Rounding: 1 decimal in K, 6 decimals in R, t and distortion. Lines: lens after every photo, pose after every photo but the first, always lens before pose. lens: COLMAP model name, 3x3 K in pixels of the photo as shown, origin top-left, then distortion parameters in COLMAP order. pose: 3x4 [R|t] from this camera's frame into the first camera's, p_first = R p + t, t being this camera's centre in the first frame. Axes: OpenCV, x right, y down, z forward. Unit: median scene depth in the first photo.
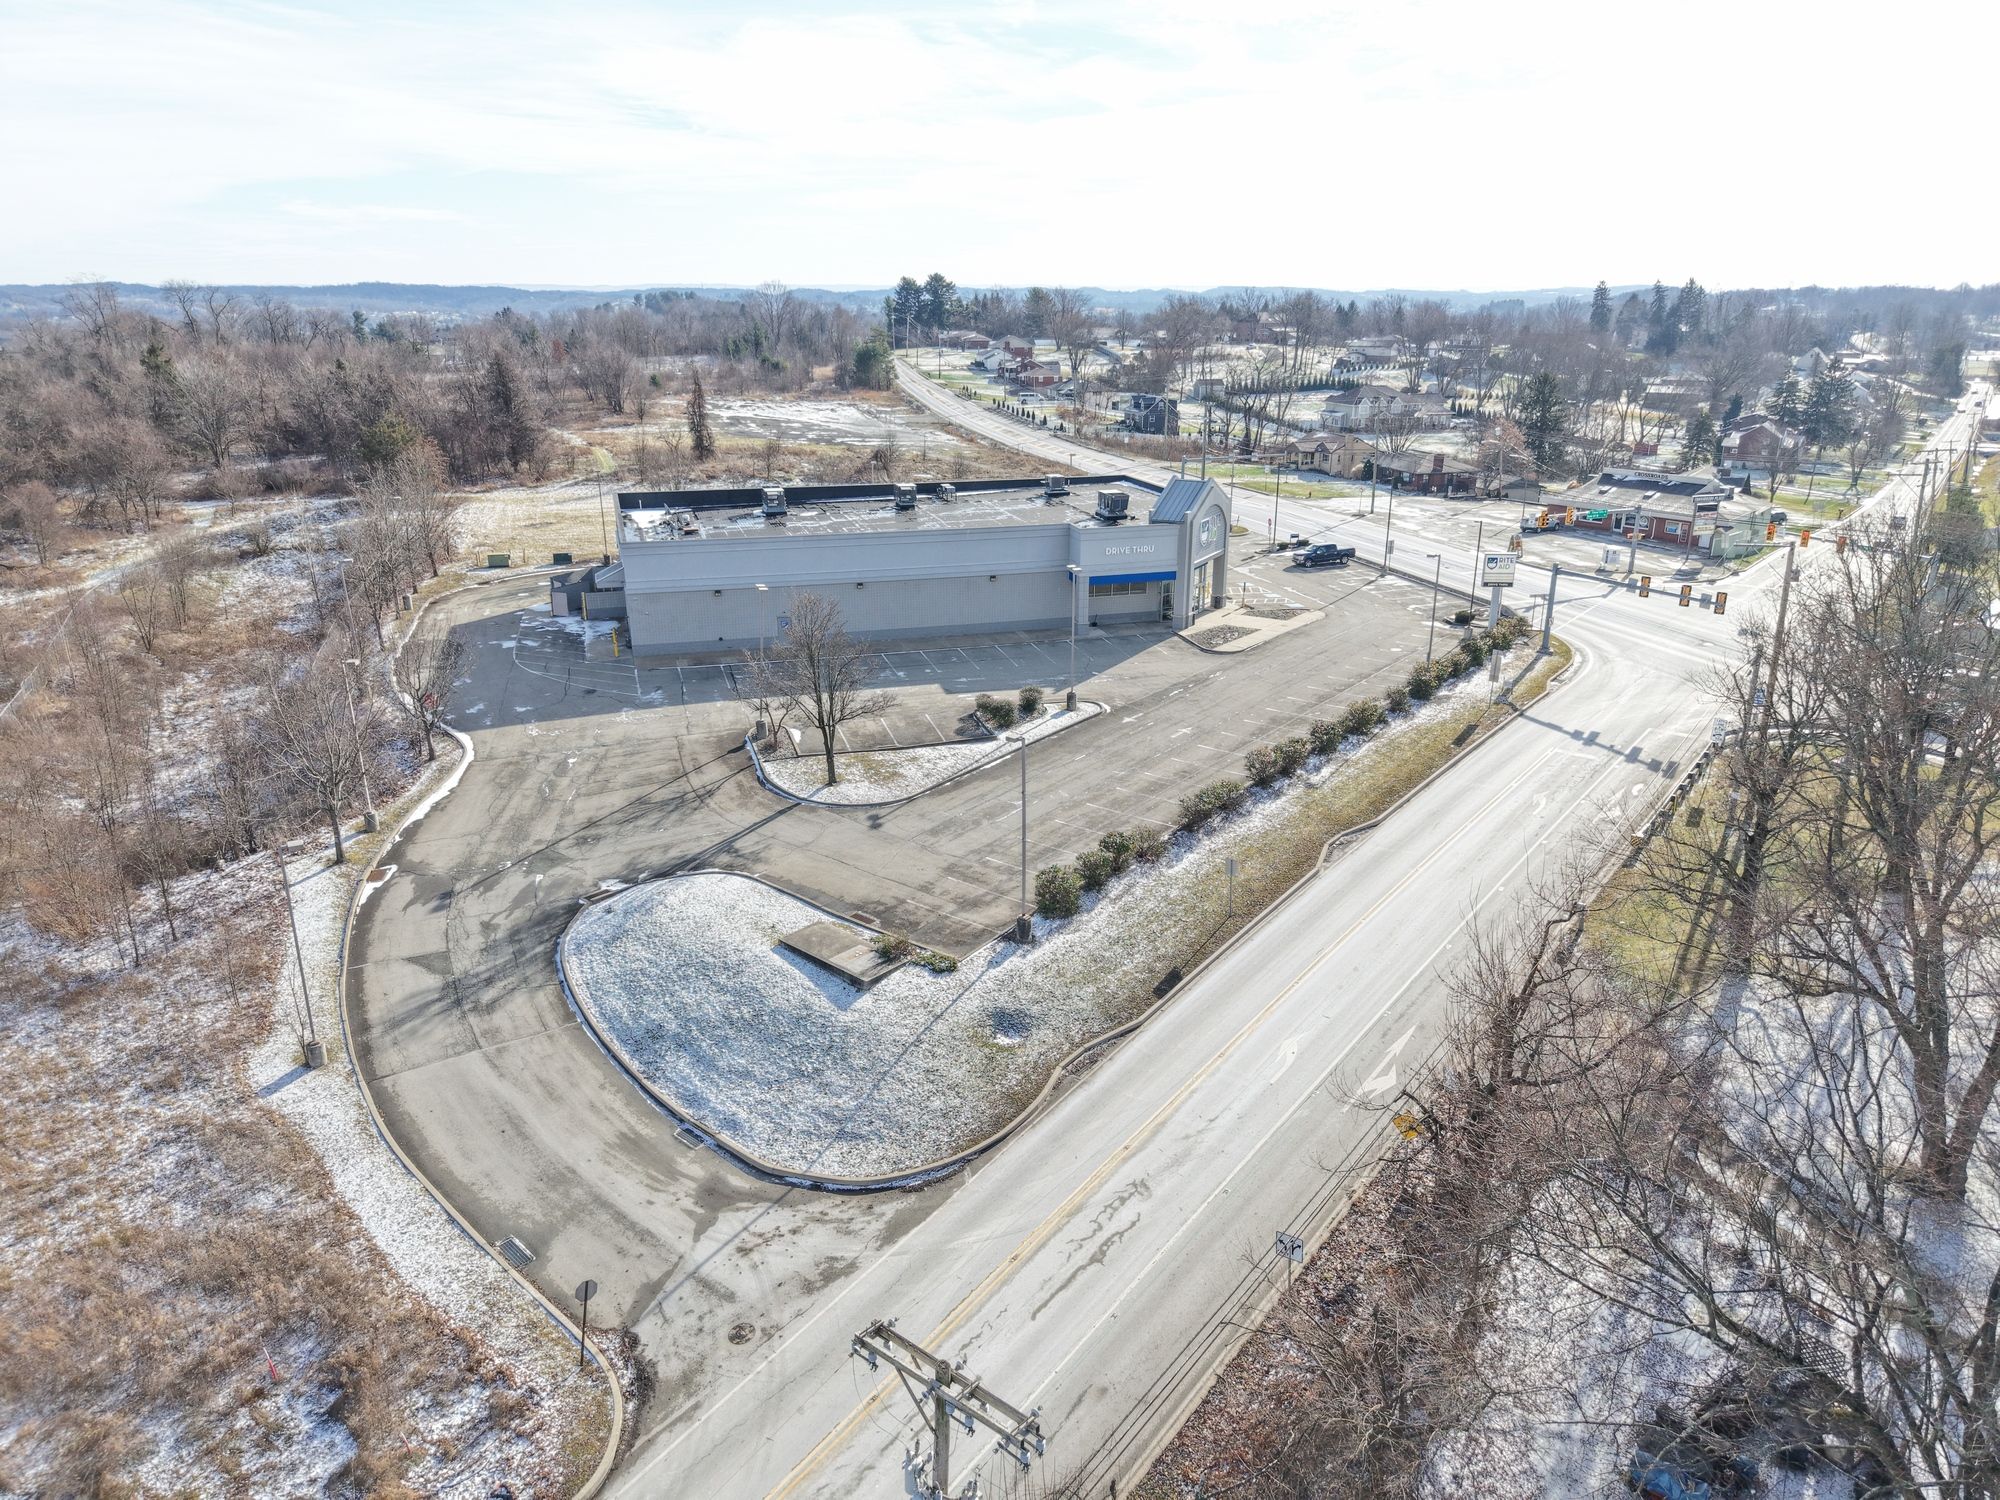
lens RADIAL K [[1348.2, 0, 1001.4], [0, 1348.2, 716.2], [0, 0, 1]] dist [0.034178, -0.053846]
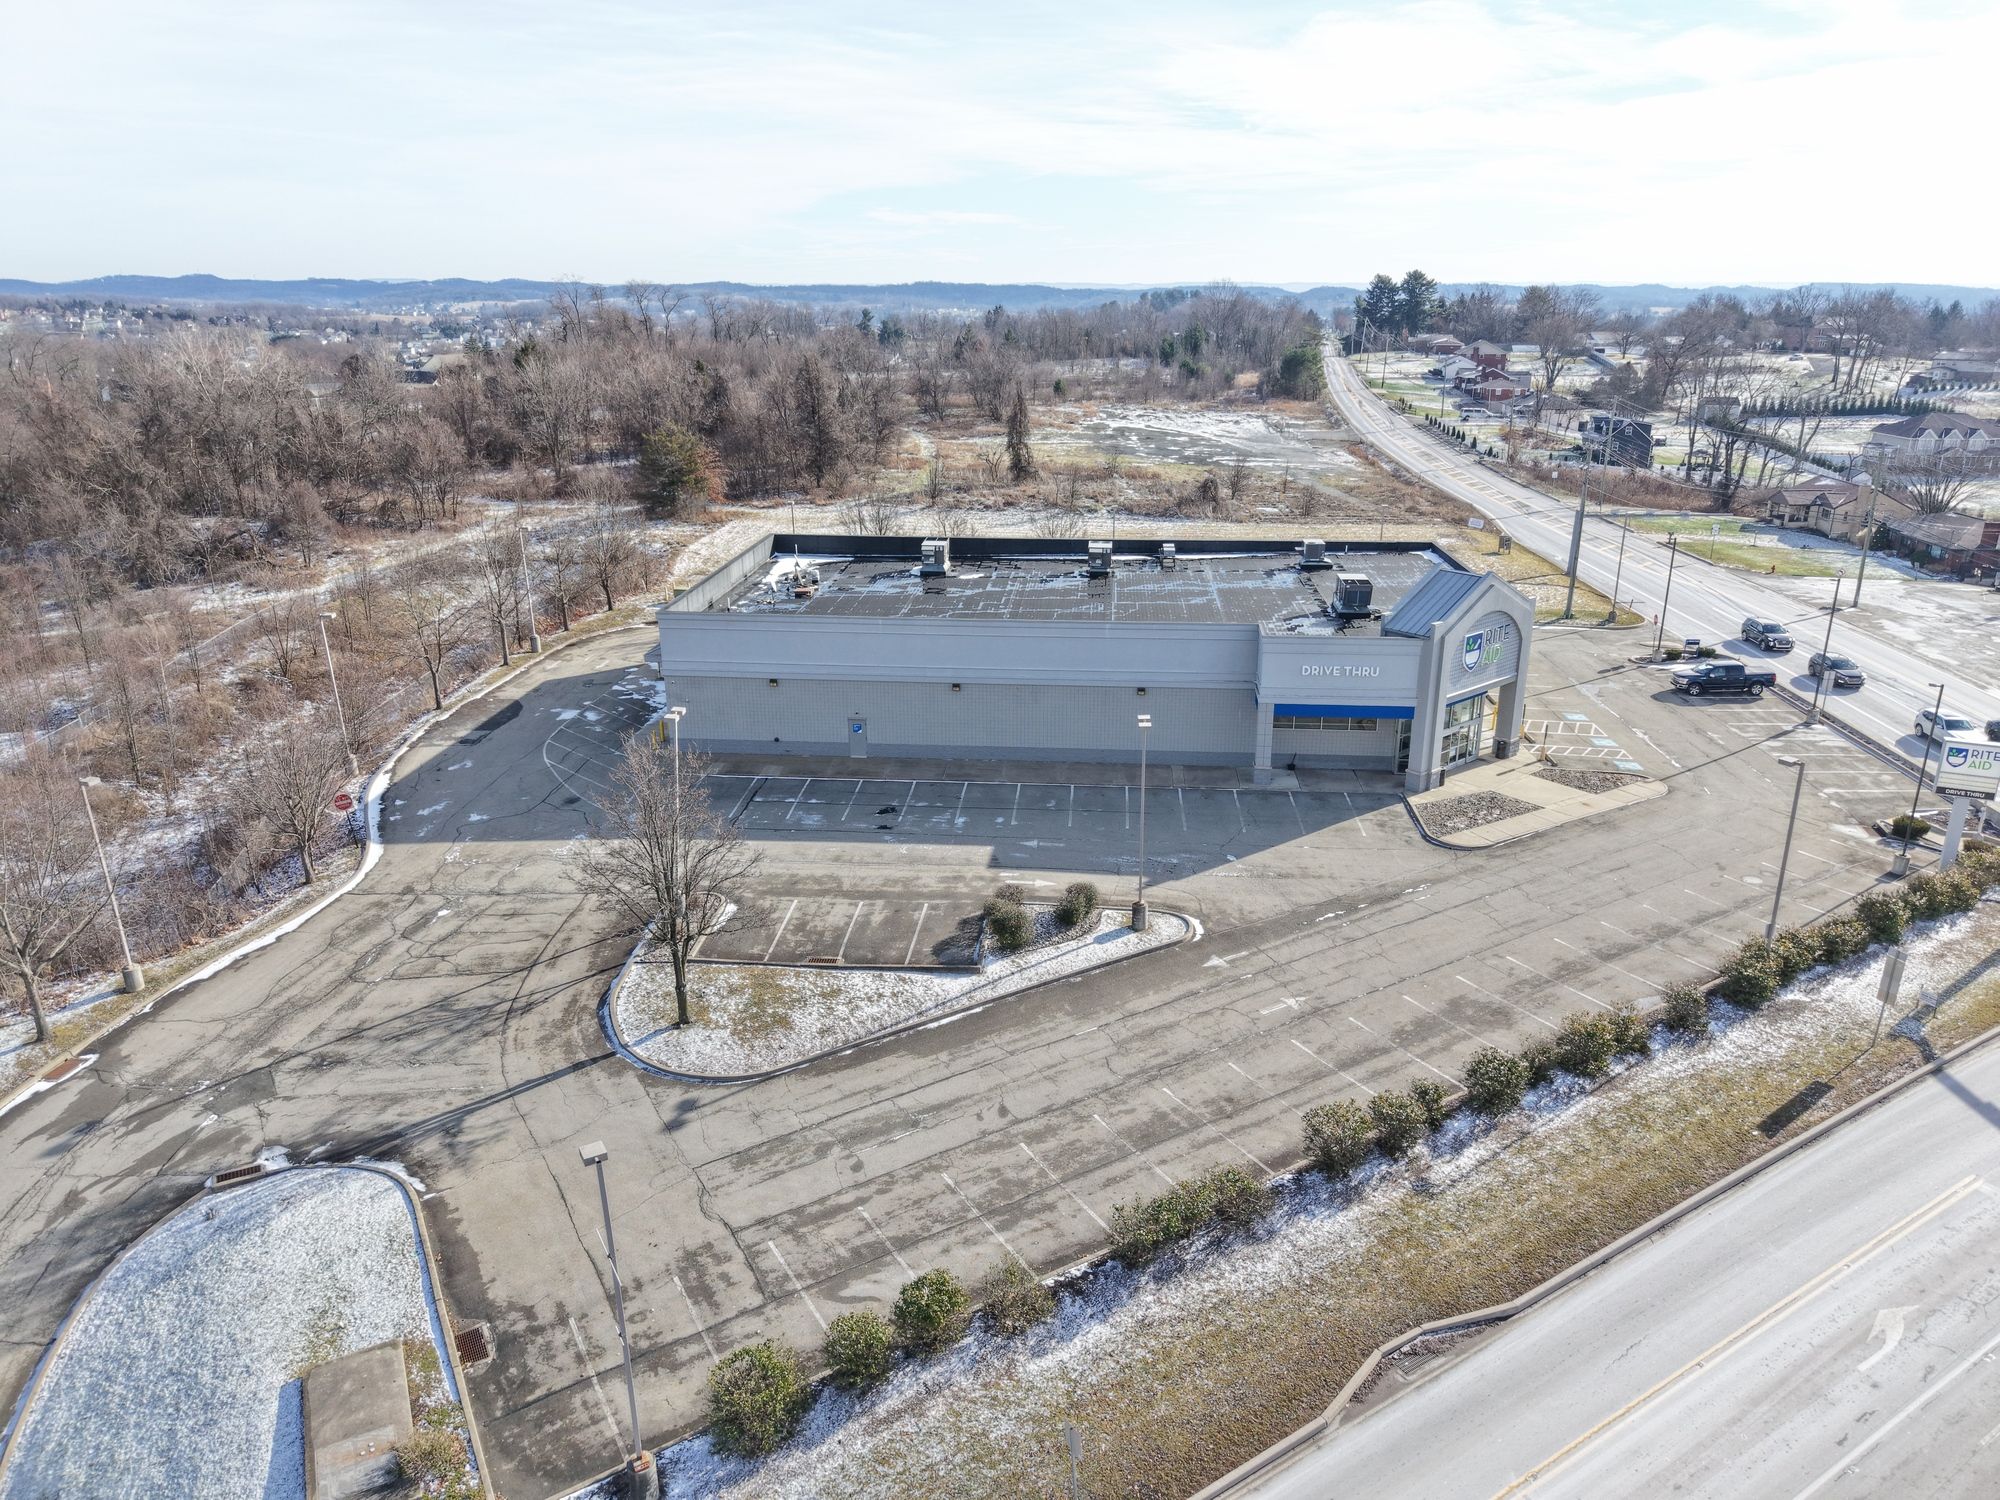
lens RADIAL K [[1348.2, 0, 1001.4], [0, 1348.2, 716.2], [0, 0, 1]] dist [0.034178, -0.053846]
pose [[0.934088, 0.107340, -0.340525, 0.155408], [-0.107053, 0.994058, 0.019691, -0.087641], [0.340616, 0.018062, 0.940029, 0.272456]]
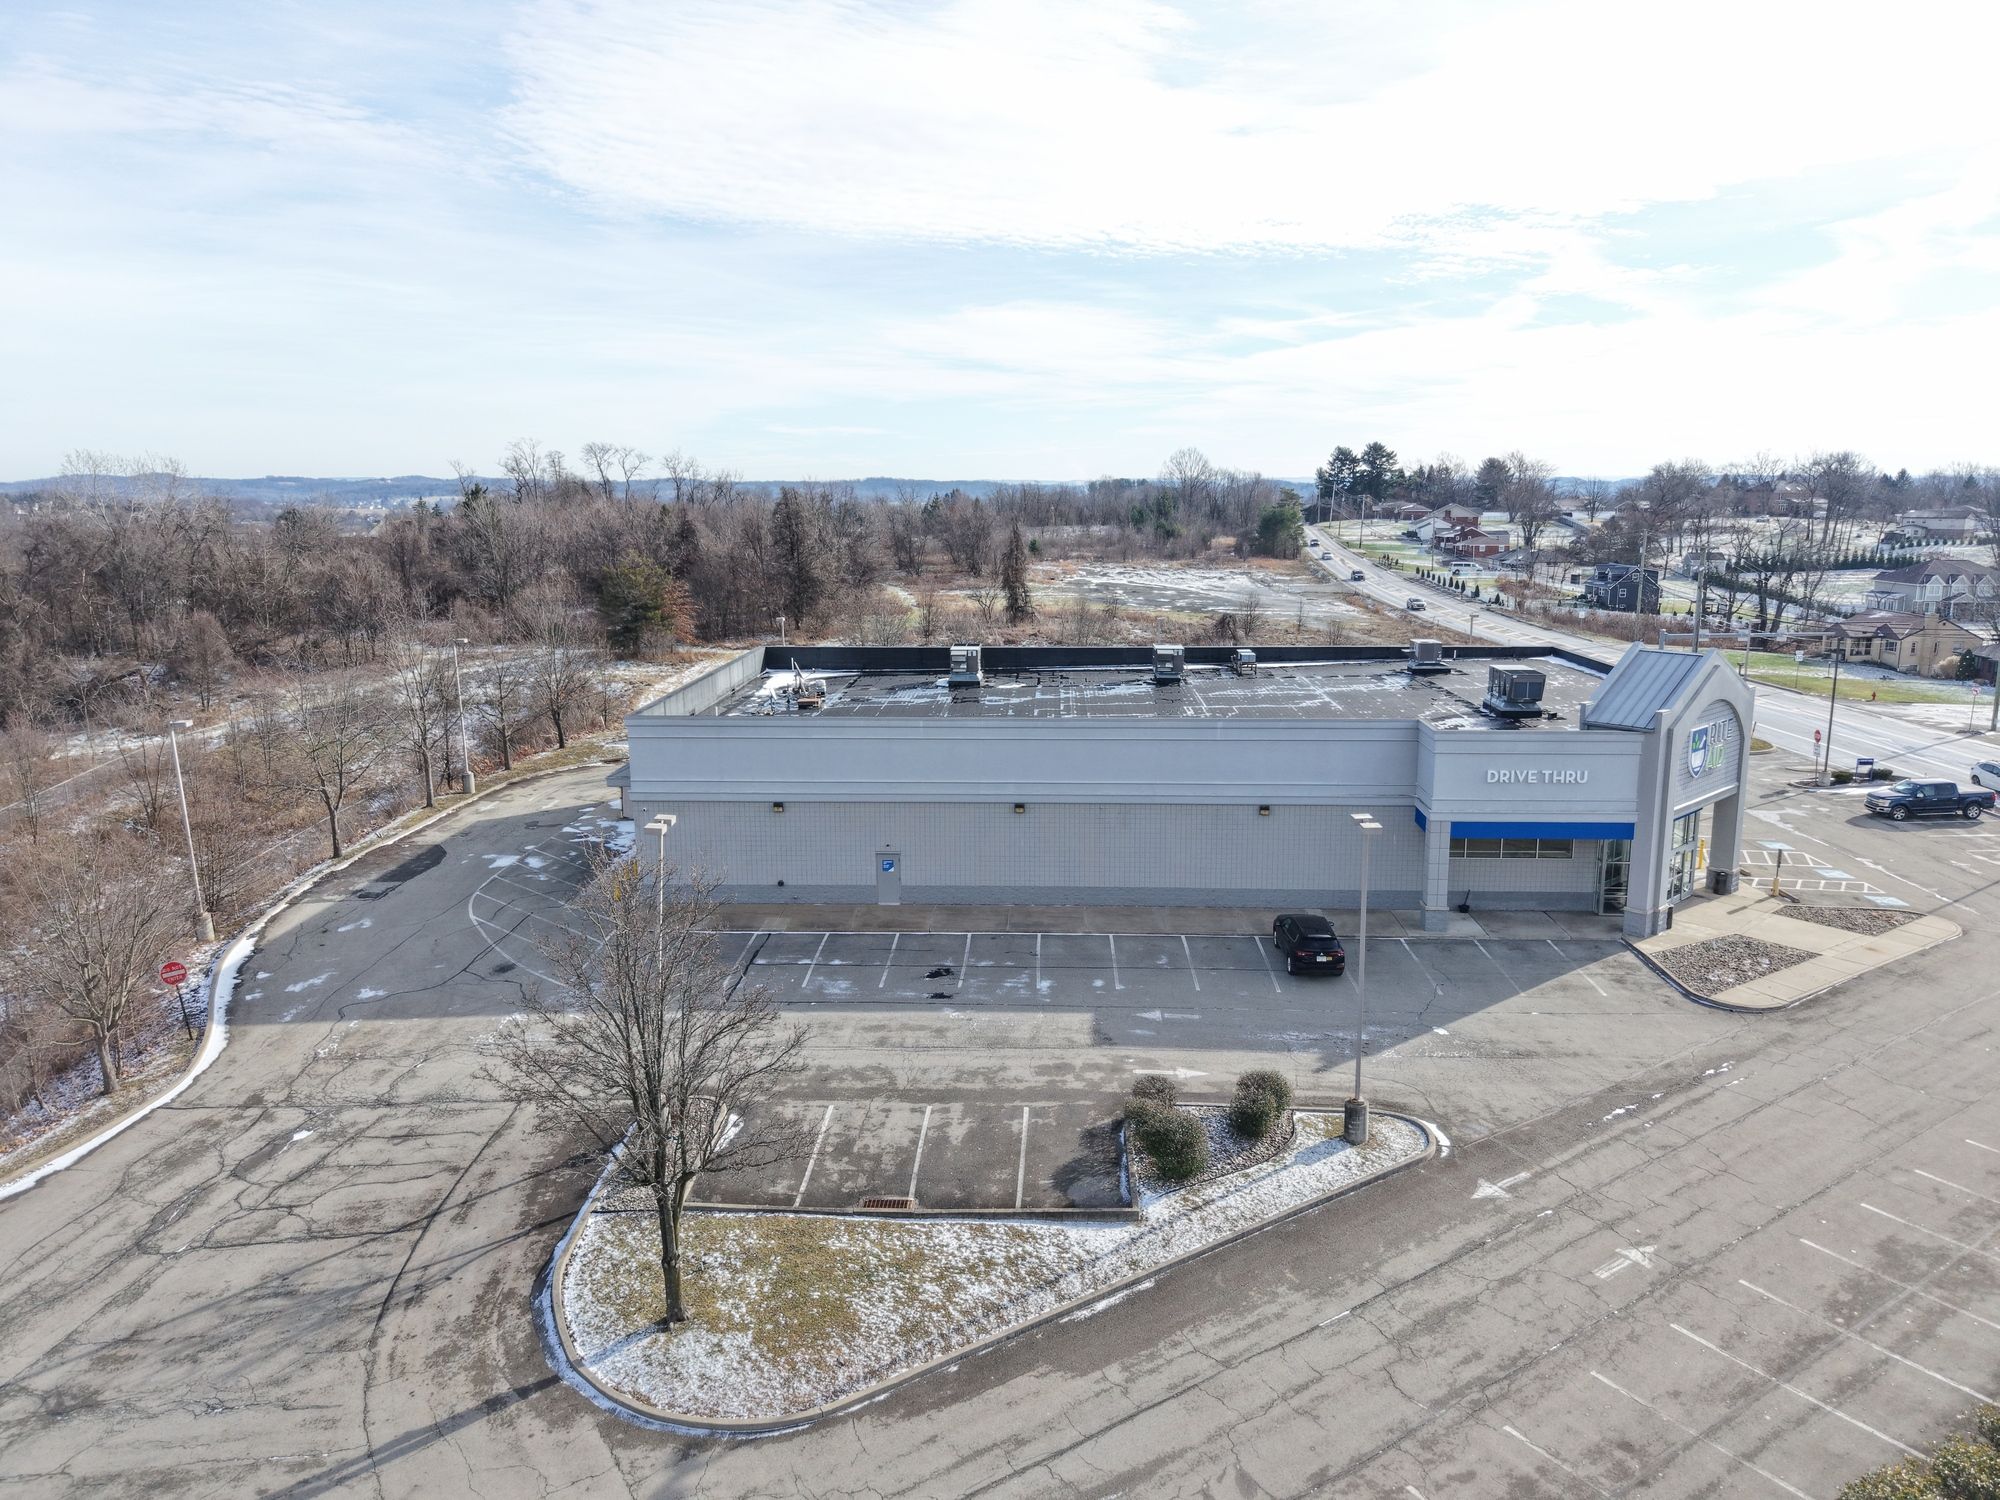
lens RADIAL K [[1348.2, 0, 1001.4], [0, 1348.2, 716.2], [0, 0, 1]] dist [0.034178, -0.053846]
pose [[0.946862, 0.050147, -0.317708, 0.058867], [-0.092033, 0.988713, -0.118225, -0.060491], [0.308193, 0.141183, 0.940789, 0.405736]]
